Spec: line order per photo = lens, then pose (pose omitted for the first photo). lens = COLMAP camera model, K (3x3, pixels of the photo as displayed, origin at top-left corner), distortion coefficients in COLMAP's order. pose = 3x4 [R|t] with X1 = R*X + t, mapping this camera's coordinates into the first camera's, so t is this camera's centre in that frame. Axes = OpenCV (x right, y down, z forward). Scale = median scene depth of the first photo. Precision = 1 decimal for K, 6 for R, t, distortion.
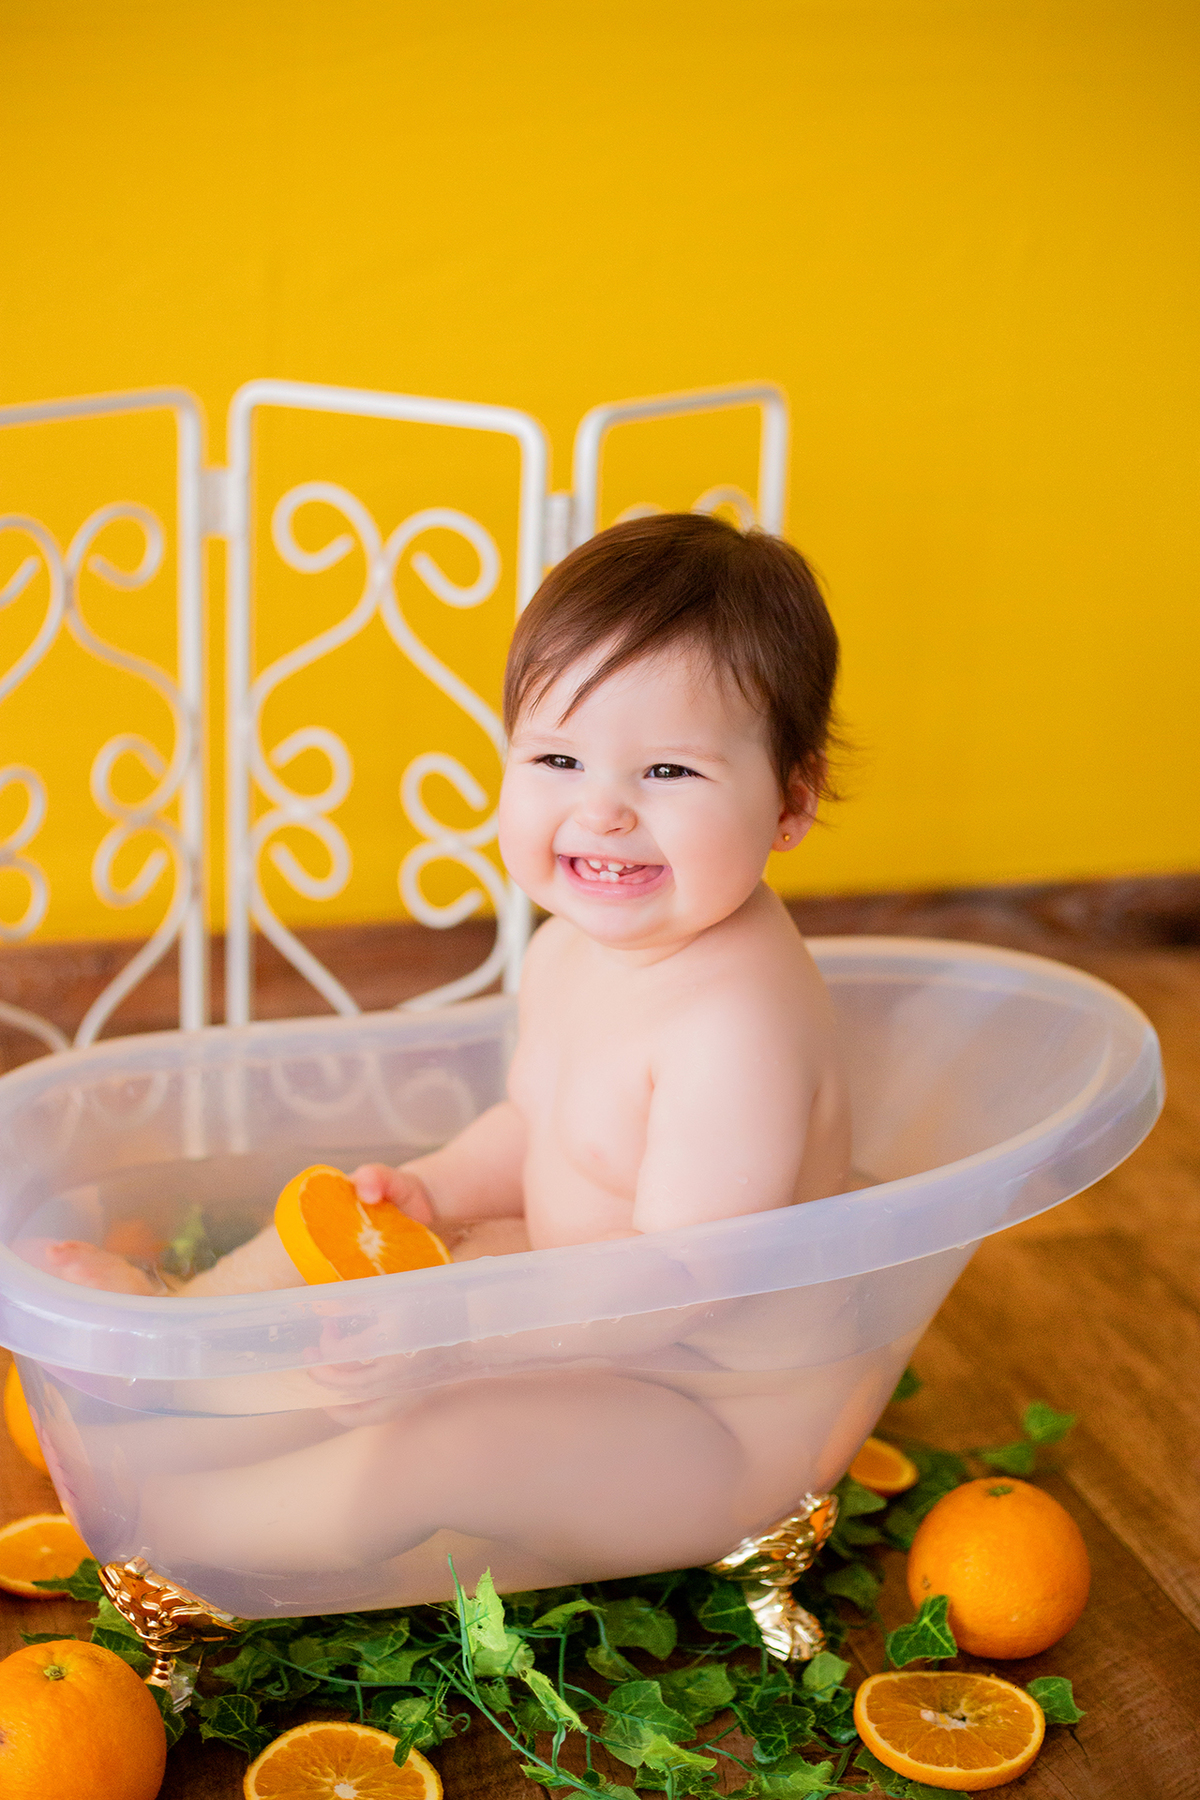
lens RADIAL K [[2687.3, 0, 600.0], [0, 2687.3, 900.0], [0, 0, 1]] dist [-0.148711, 0.030502]
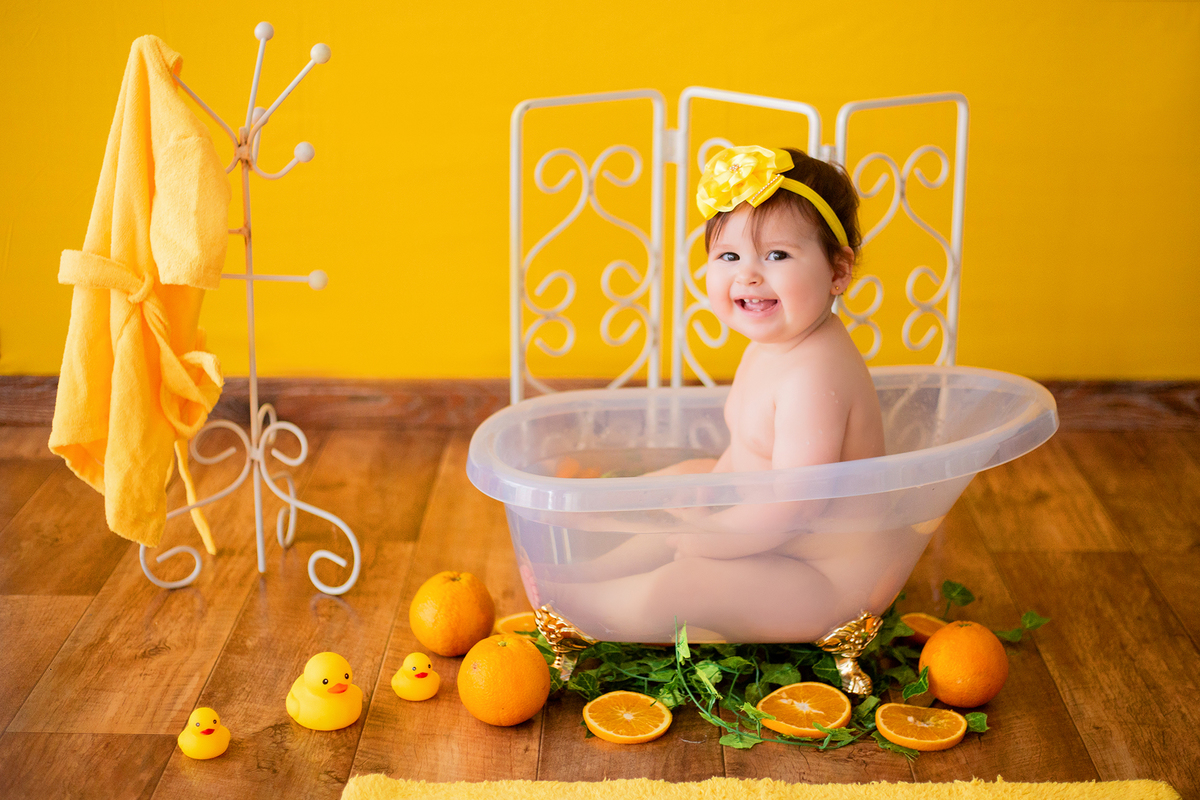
lens RADIAL K [[1886.4, 0, 649.2], [0, 1886.4, 400.8], [0, 0, 1]] dist [-0.155660, -0.000661]
pose [[0.966522, 0.052305, -0.251194, 0.215947], [-0.058508, 0.998137, -0.017285, 0.070457], [0.249822, 0.031403, 0.967782, -0.379894]]
